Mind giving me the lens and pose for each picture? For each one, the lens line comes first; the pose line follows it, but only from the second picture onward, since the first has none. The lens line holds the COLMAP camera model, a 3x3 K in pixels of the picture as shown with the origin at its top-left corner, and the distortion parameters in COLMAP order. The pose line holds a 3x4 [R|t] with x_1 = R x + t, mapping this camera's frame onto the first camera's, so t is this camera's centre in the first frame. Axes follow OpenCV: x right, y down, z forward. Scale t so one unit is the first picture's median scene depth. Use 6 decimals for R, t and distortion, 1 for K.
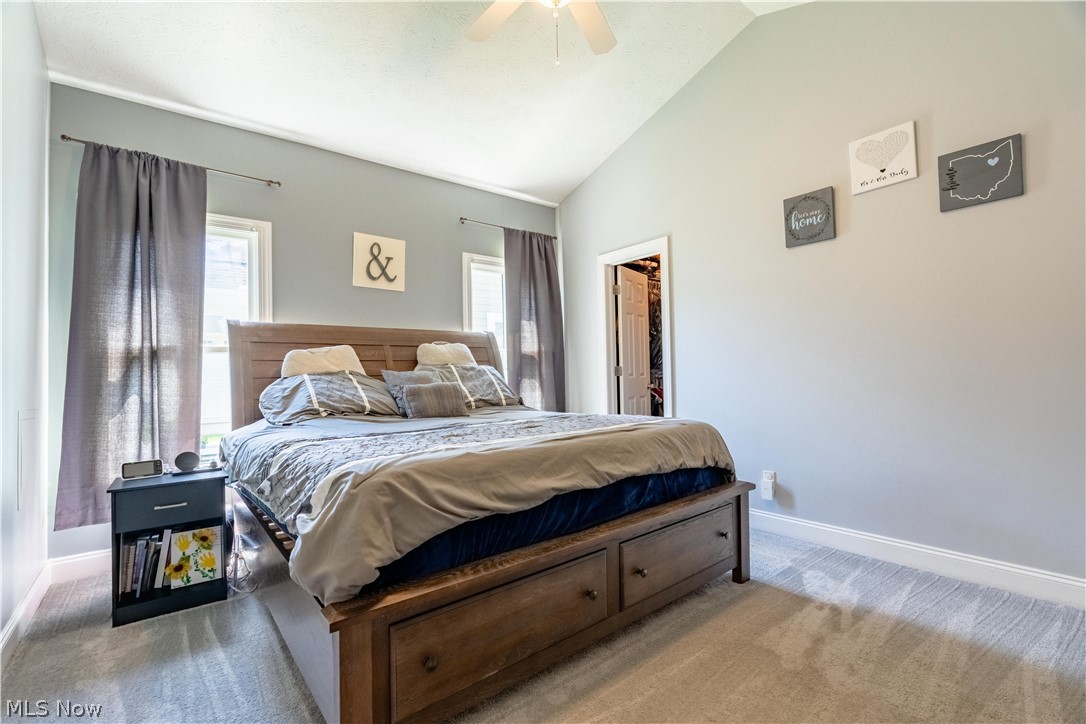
lens RADIAL K [[479.3, 0, 549.6], [0, 479.3, 364.1], [0, 0, 1]] dist [-0.006308, 0.001077]
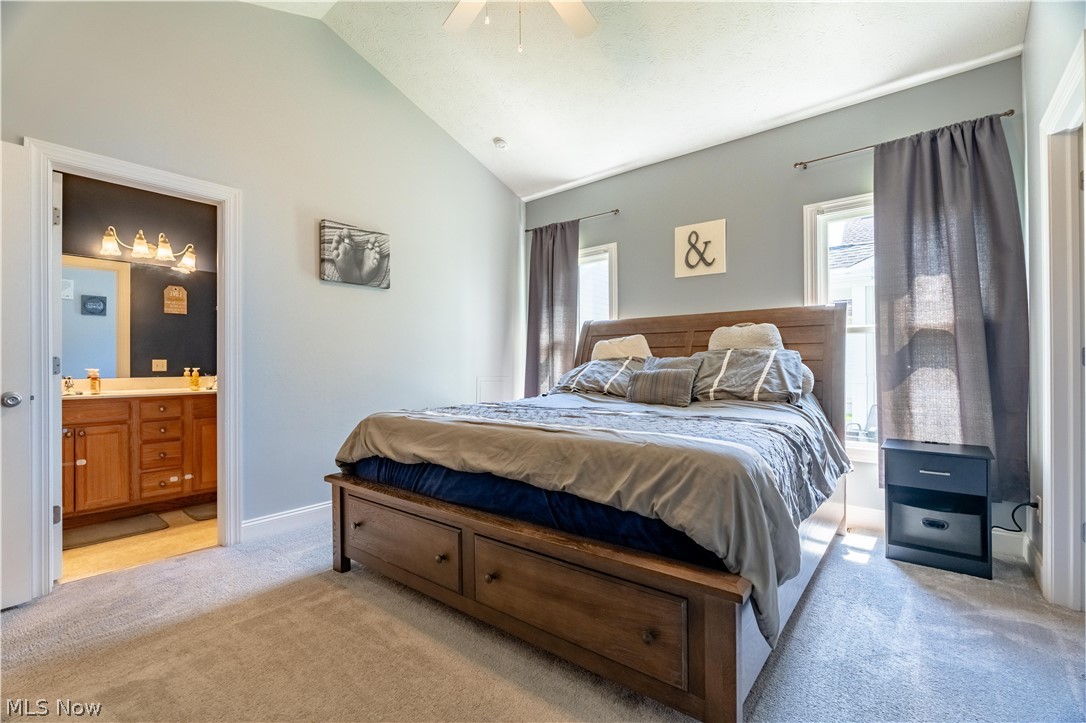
lens RADIAL K [[479.3, 0, 549.5], [0, 479.3, 363.4], [0, 0, 1]] dist [-0.006308, 0.001077]
pose [[0.213788, 0.015501, -0.976757, 0.578227], [0.021120, 0.999567, 0.020485, 0.001193], [0.976652, -0.025009, 0.213368, 0.477821]]
